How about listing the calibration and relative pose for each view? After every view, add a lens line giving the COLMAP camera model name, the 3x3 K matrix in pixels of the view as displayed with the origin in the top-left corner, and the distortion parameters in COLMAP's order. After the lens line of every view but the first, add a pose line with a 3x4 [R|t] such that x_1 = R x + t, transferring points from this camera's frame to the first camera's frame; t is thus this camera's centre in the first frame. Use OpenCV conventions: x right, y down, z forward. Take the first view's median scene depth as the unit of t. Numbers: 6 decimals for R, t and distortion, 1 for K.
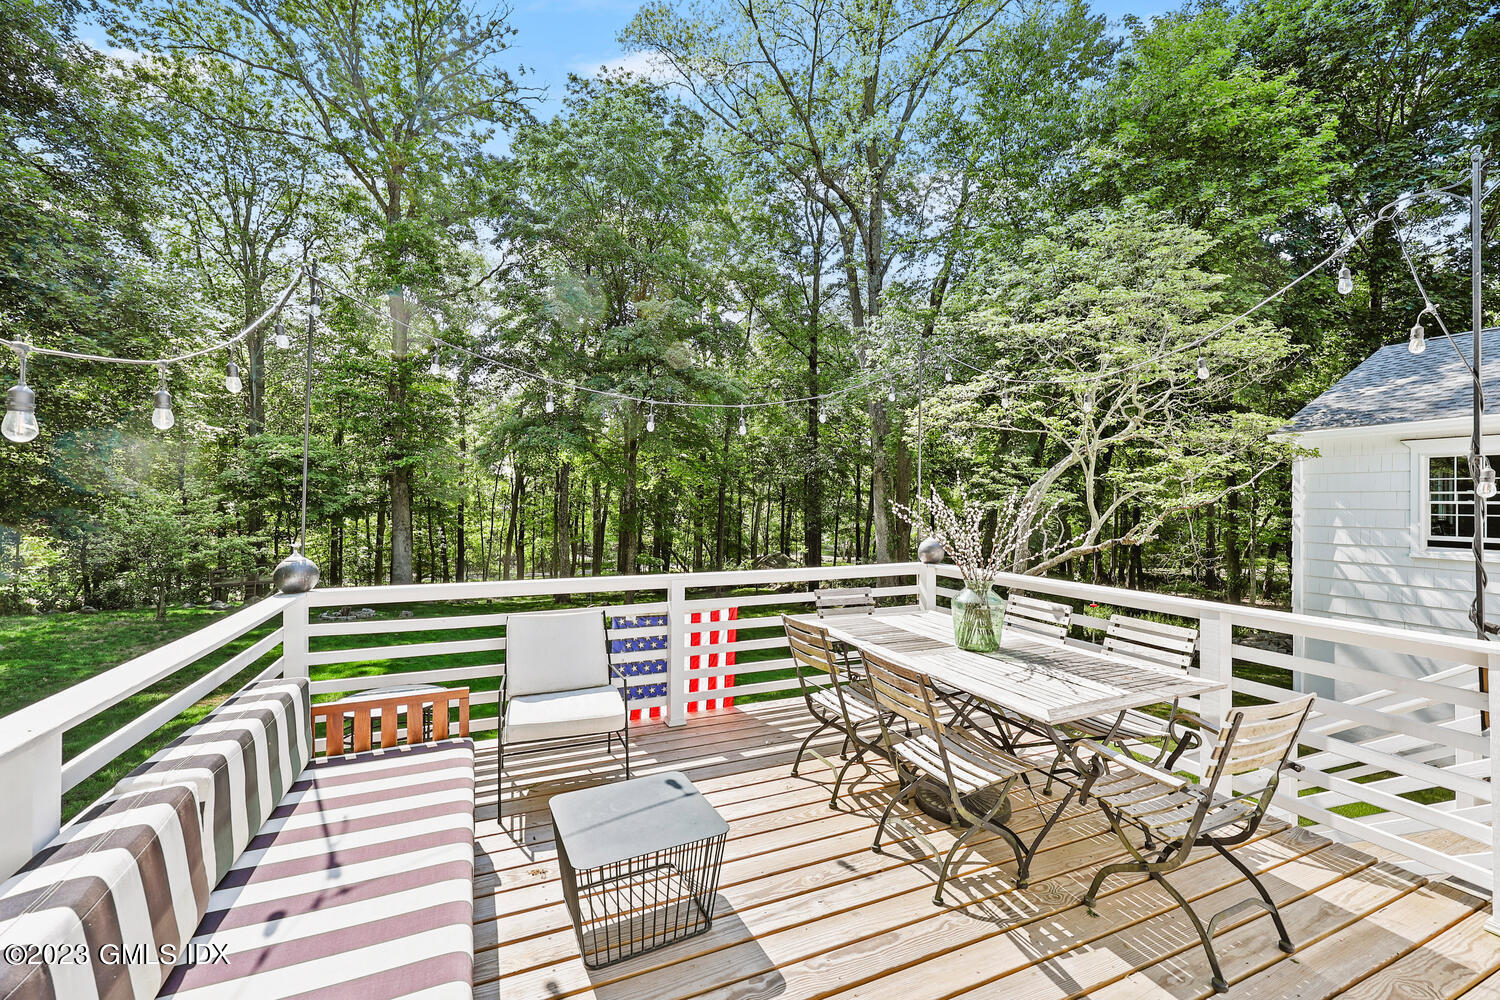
lens RADIAL K [[625.9, 0, 750.0], [0, 625.9, 500.0], [0, 0, 1]] dist [-0.001489, -0.000251]
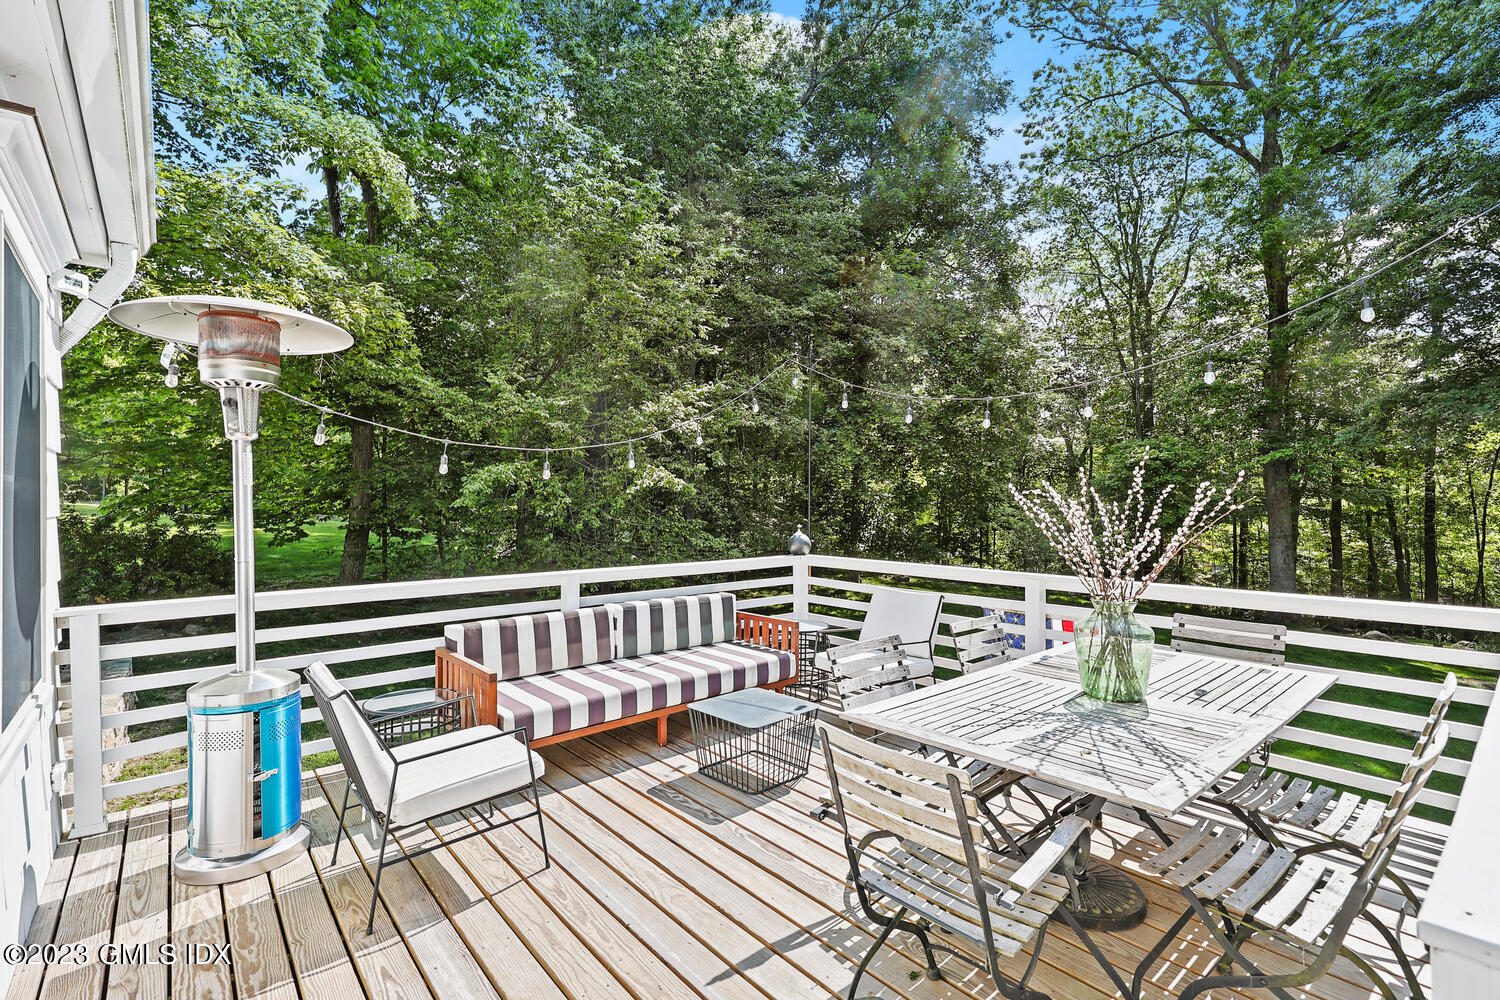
lens RADIAL K [[677.9, 0, 750.0], [0, 677.9, 500.0], [0, 0, 1]] dist [0.000089, 0.000007]
pose [[0.301913, -0.005820, -0.953318, 0.822757], [0.003486, 0.999981, -0.005001, 0.010623], [0.953329, -0.001813, 0.301928, 0.305955]]
